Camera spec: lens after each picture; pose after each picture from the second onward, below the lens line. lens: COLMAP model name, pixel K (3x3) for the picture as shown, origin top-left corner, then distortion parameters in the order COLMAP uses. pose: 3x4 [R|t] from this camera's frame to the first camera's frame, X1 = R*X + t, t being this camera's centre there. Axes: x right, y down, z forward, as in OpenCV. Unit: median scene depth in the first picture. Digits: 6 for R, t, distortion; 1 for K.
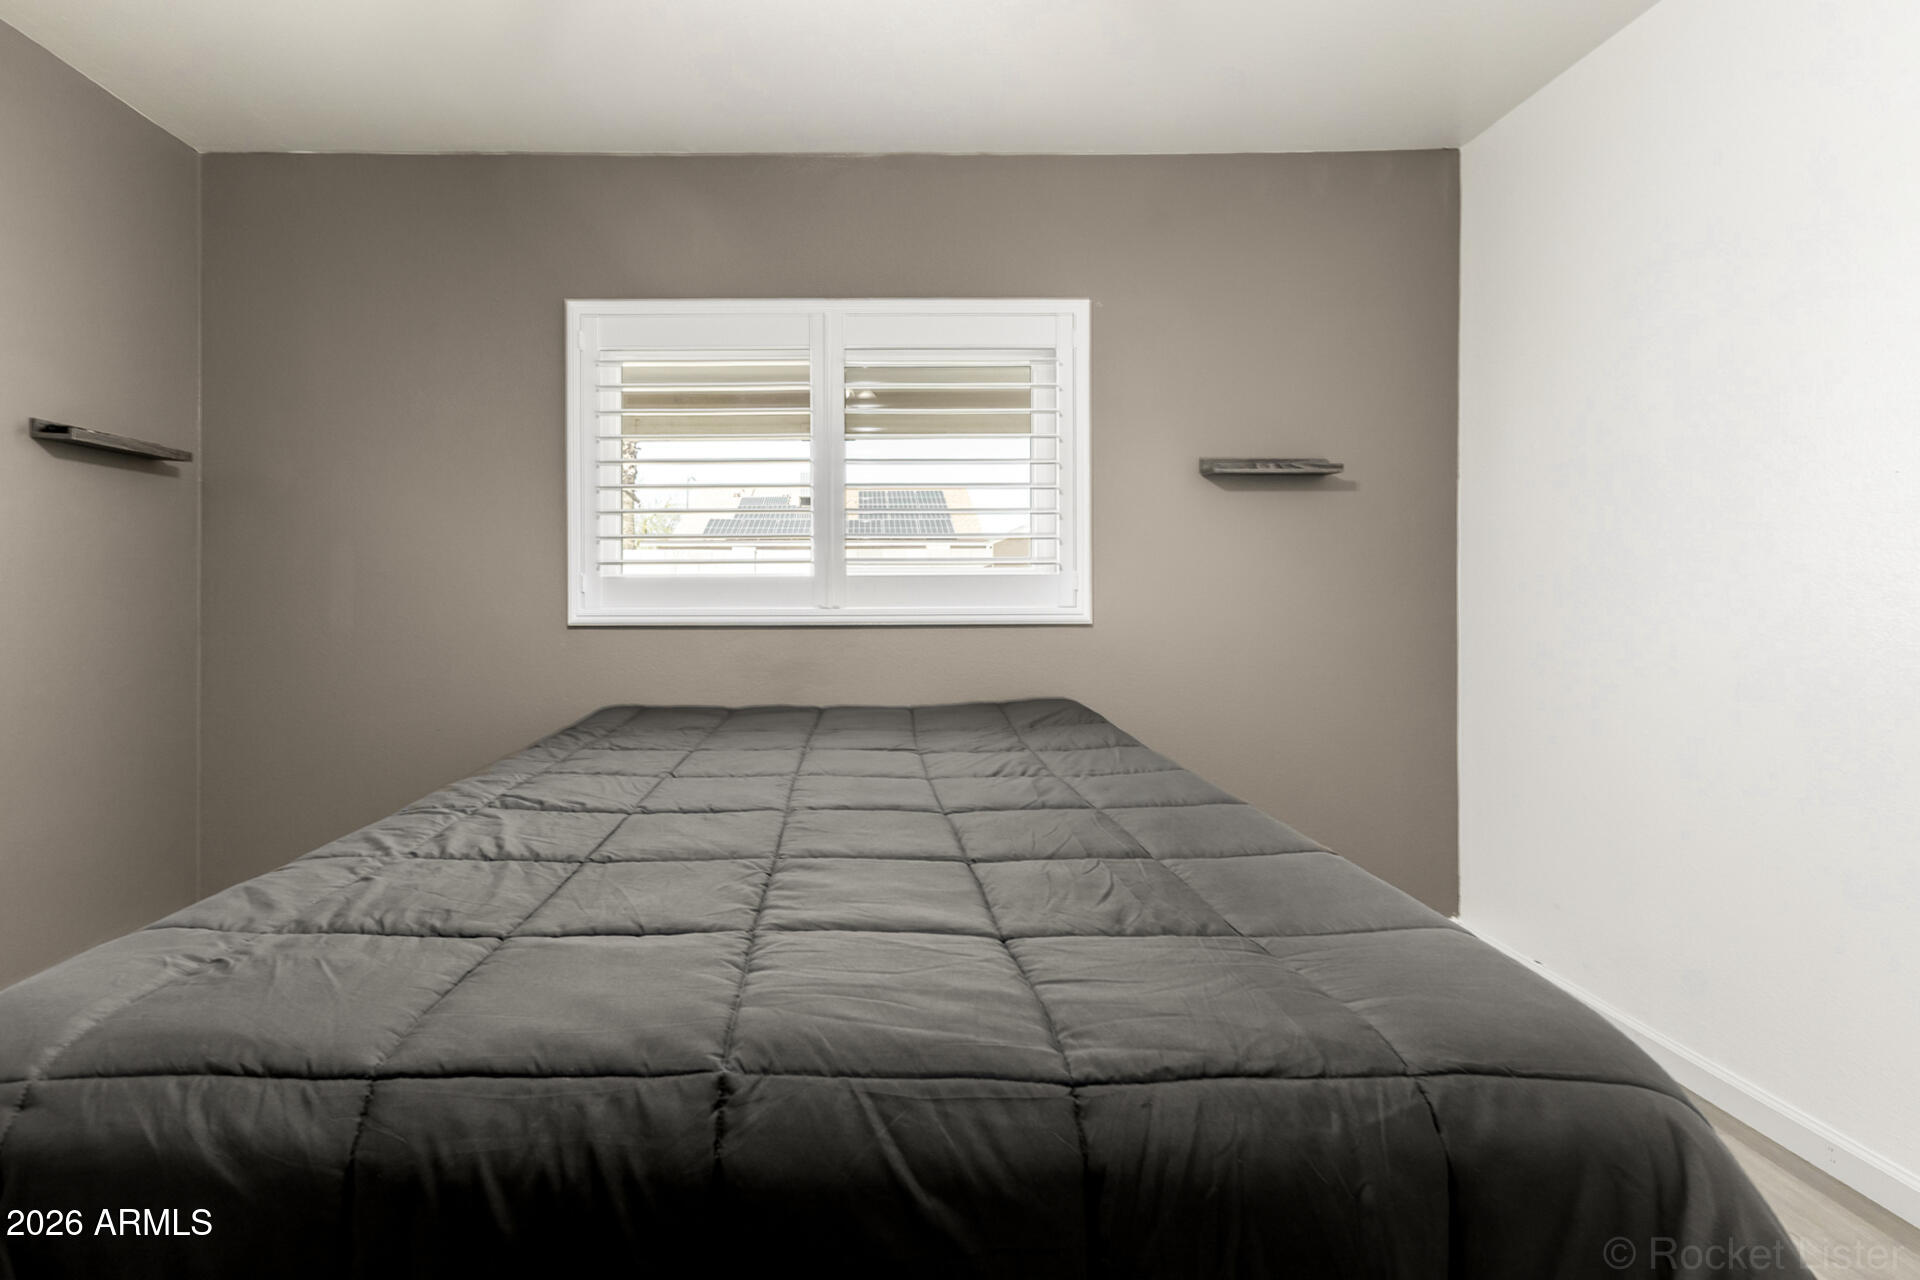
lens RADIAL K [[831.0, 0, 977.5], [0, 831.0, 582.3], [0, 0, 1]] dist [0.013853, -0.003370]
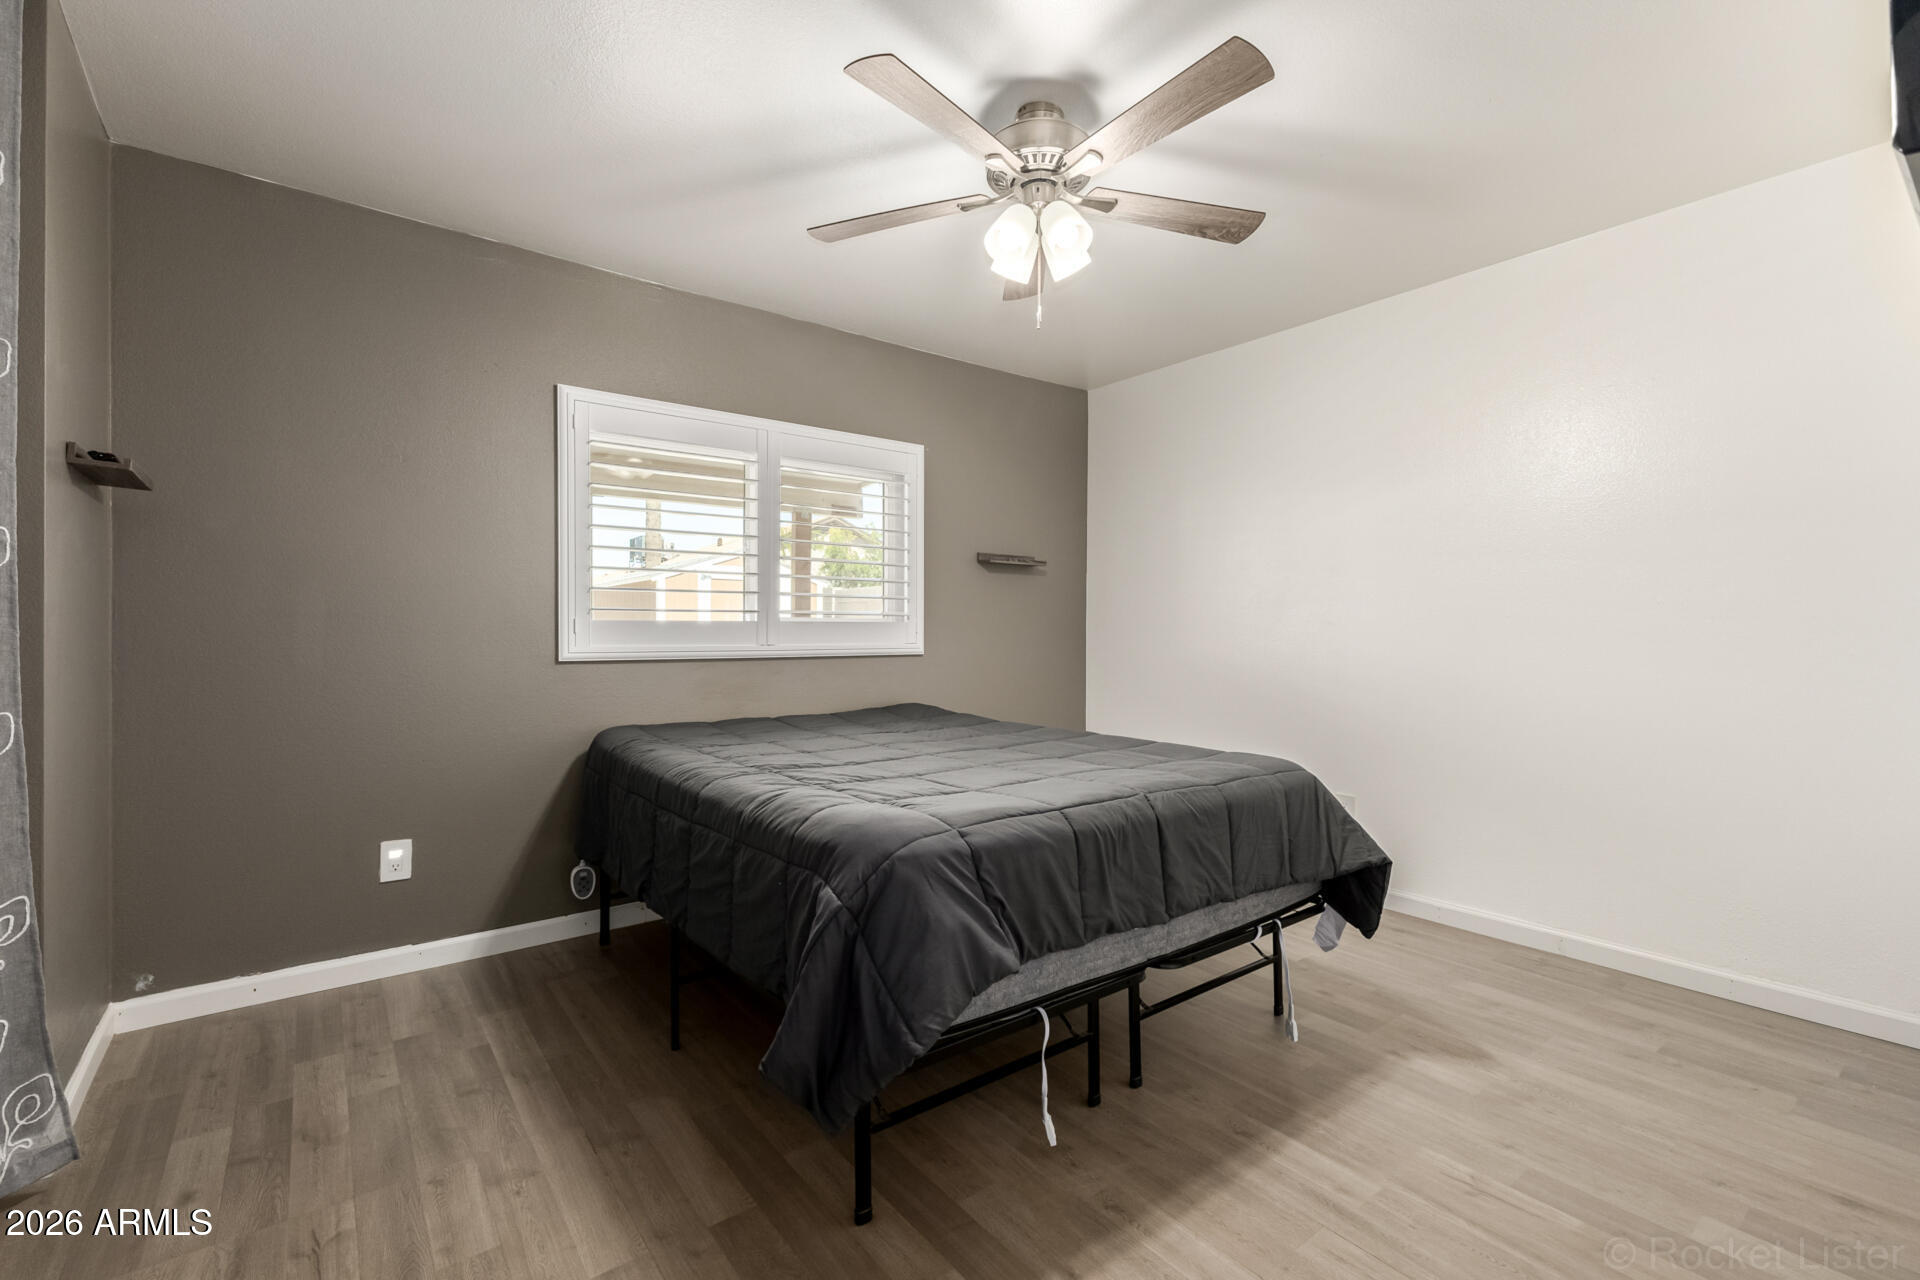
lens RADIAL K [[831.0, 0, 957.4], [0, 831.0, 635.9], [0, 0, 1]] dist [0.013853, -0.003370]
pose [[0.789797, 0.000133, 0.613368, -0.767591], [-0.005620, 0.999960, 0.007019, 0.003871], [-0.613342, -0.008991, 0.789766, -0.267081]]
